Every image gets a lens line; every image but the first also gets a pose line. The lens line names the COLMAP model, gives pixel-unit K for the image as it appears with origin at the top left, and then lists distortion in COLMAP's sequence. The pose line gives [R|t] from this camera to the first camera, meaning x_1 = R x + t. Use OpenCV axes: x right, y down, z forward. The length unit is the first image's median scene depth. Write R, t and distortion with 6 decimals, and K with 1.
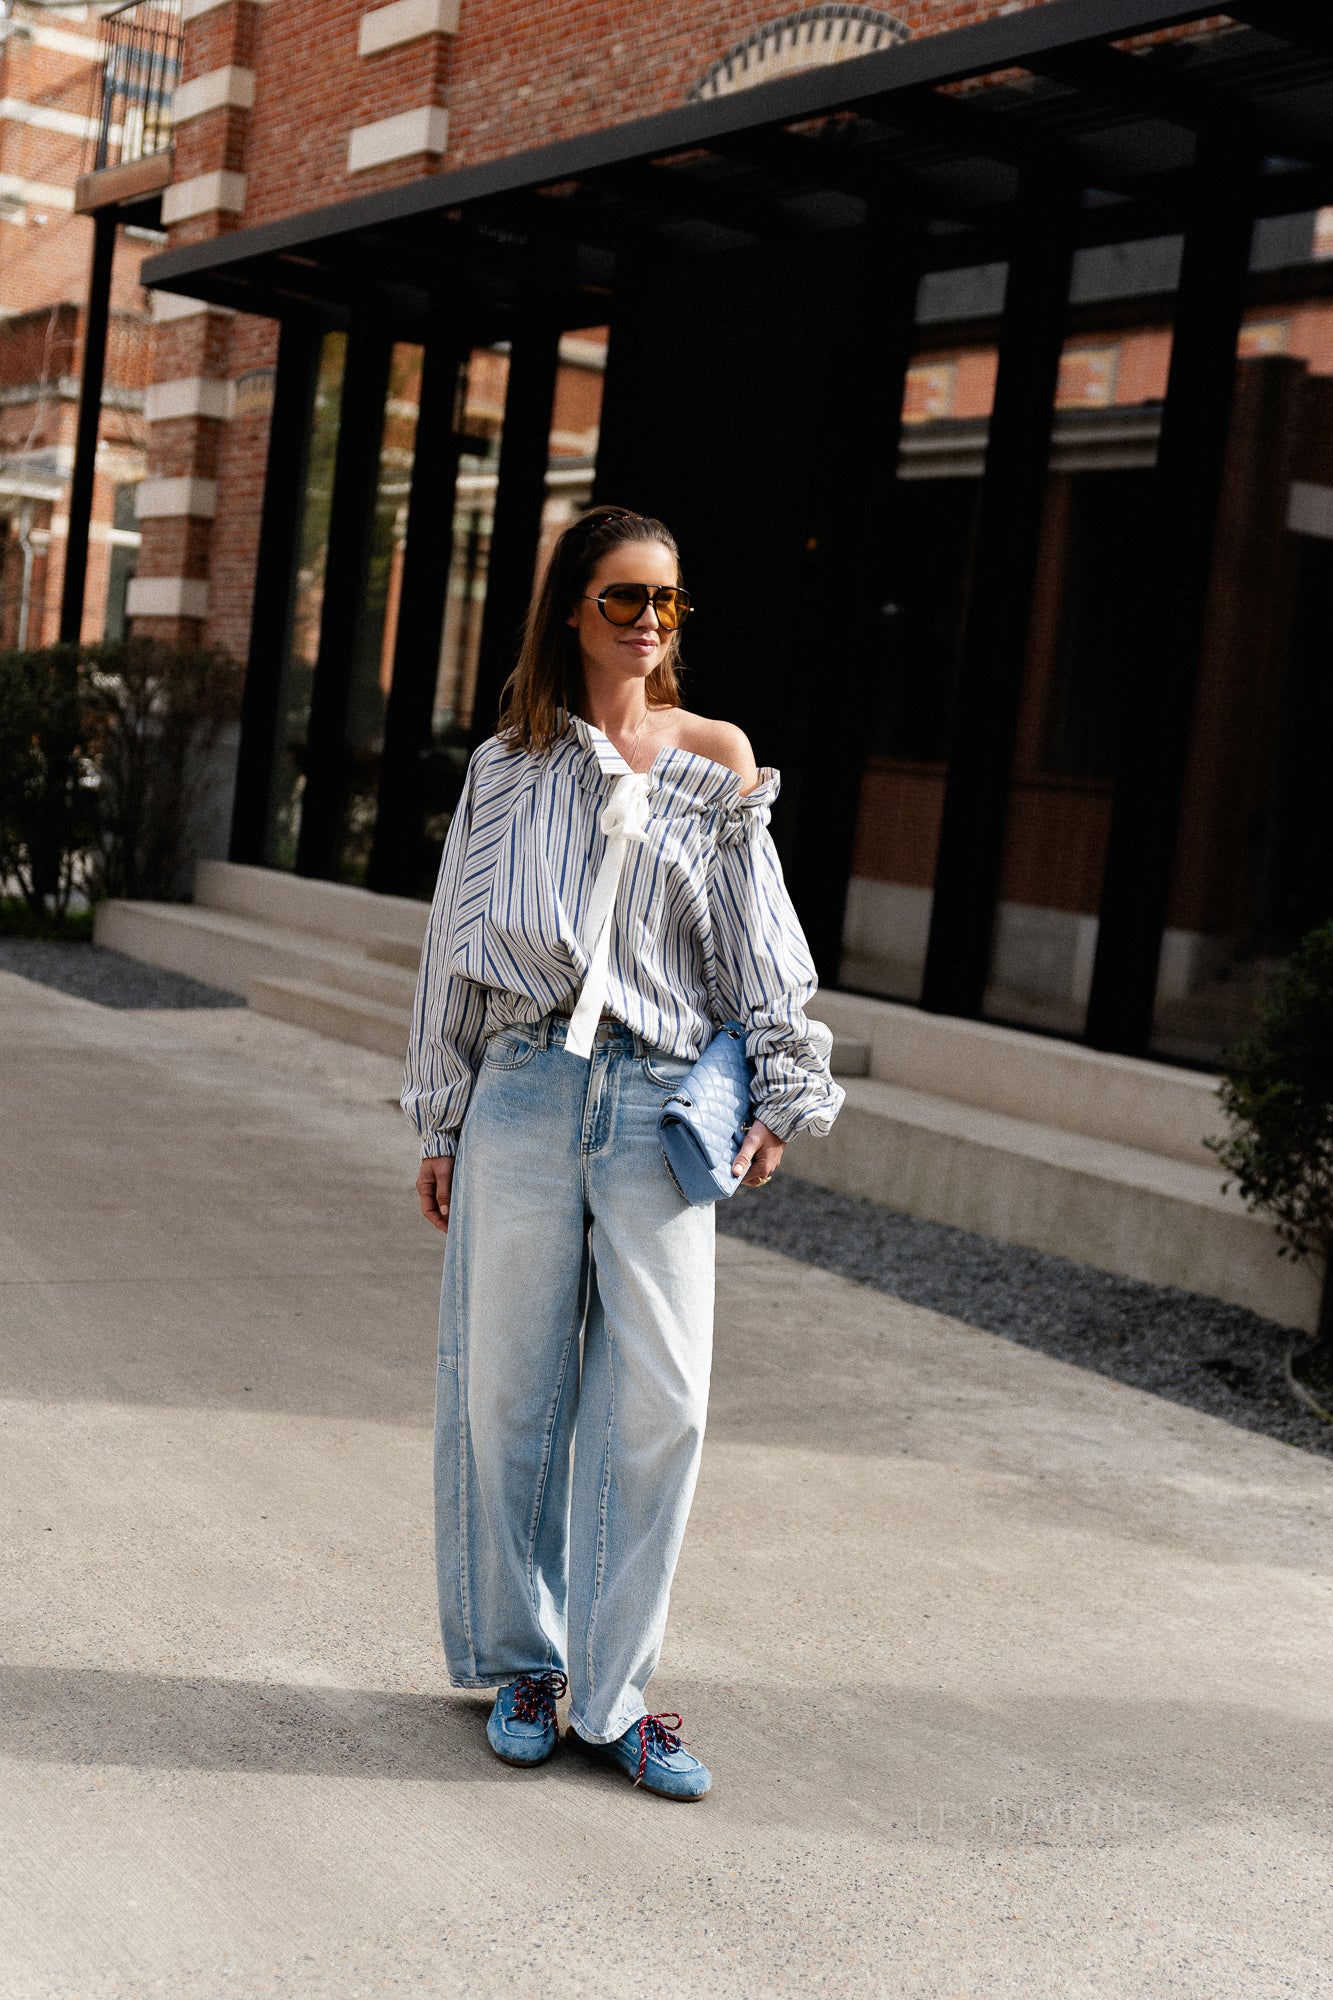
lens RADIAL K [[2609.8, 0, 645.2], [0, 2609.8, 974.1], [0, 0, 1]] dist [-0.001155, 0.057987]
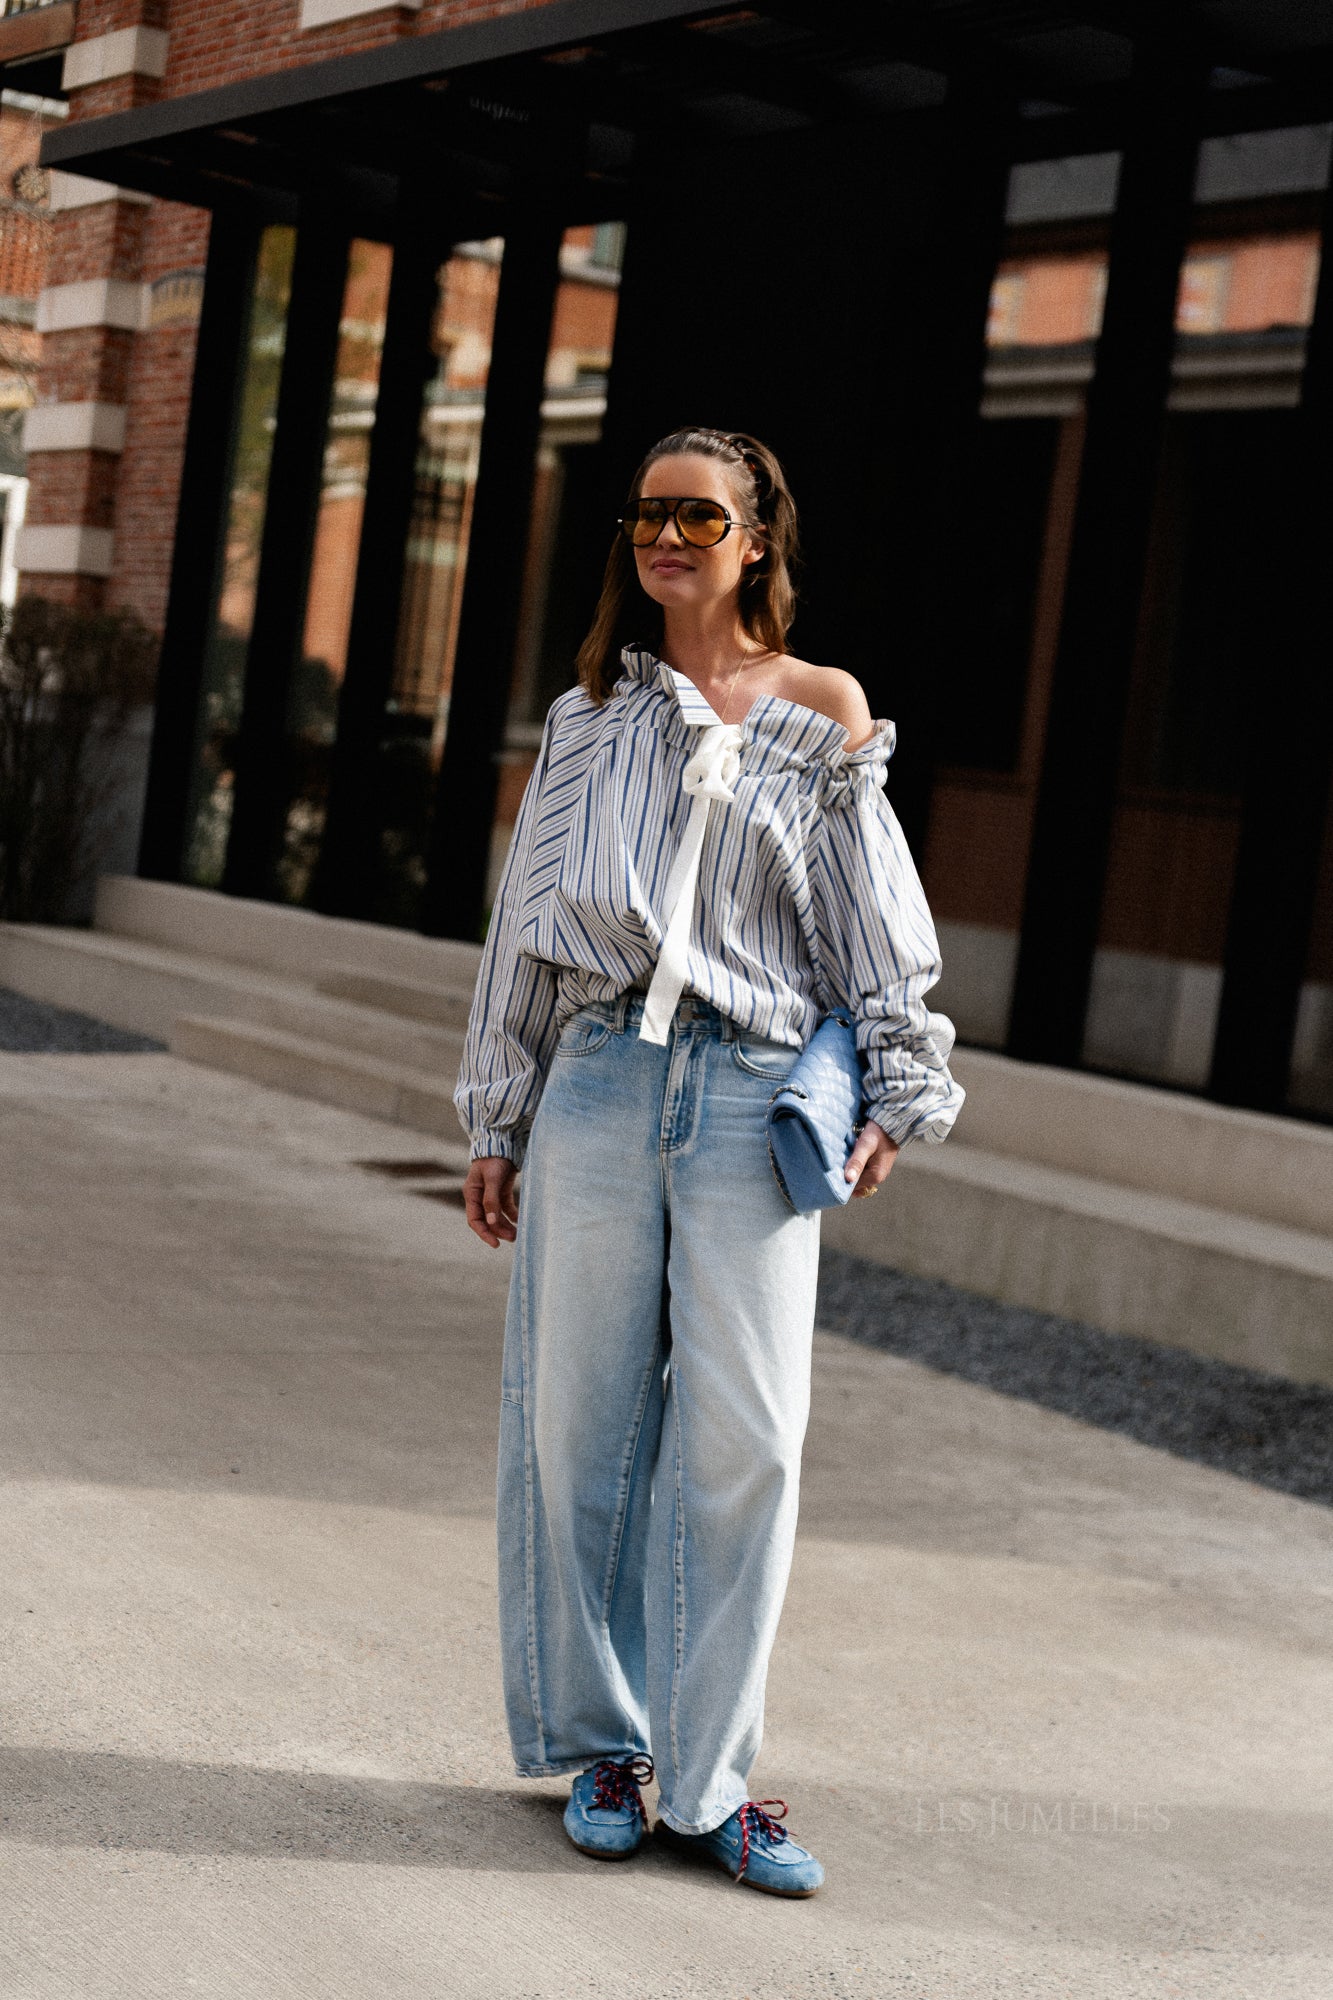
lens RADIAL K [[3319.2, 0, 706.8], [0, 3319.2, 920.5], [0, 0, 1]] dist [0.026533, 0.004468]
pose [[0.999618, 0.010131, 0.025712, -0.018476], [-0.009132, 0.999211, -0.038654, 0.014662], [-0.026084, 0.038404, 0.998922, -0.046601]]
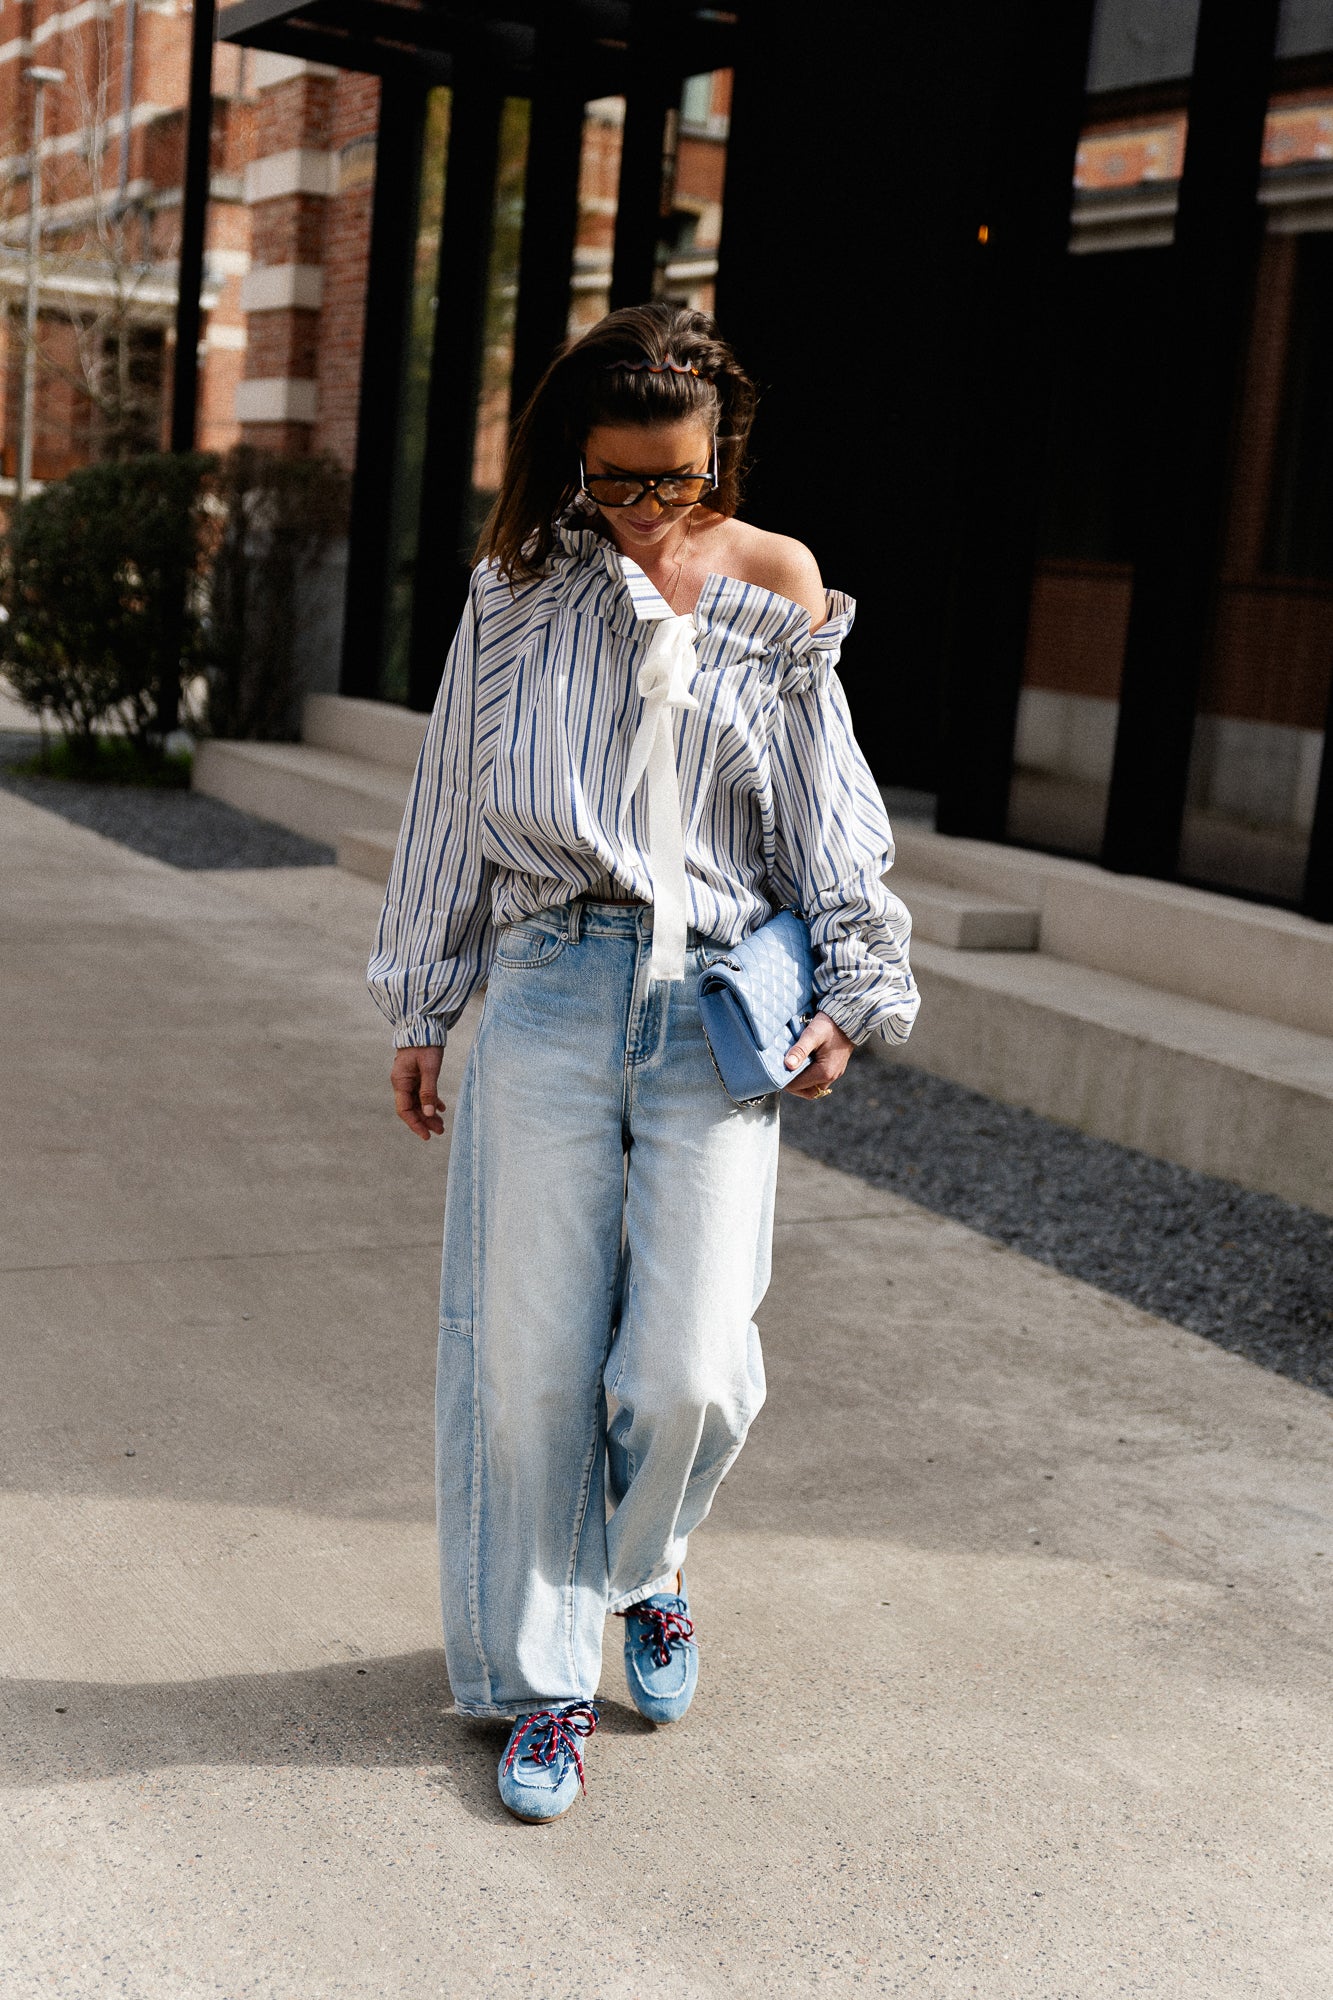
lens RADIAL K [[2609.8, 0, 645.2], [0, 2609.8, 974.1], [0, 0, 1]] dist [-0.001155, 0.057987]
pose [[0.996399, -0.010505, -0.084134, 0.036398], [0.016500, 0.997349, 0.070878, -0.016547], [0.083167, -0.072011, 0.993930, 0.194942]]
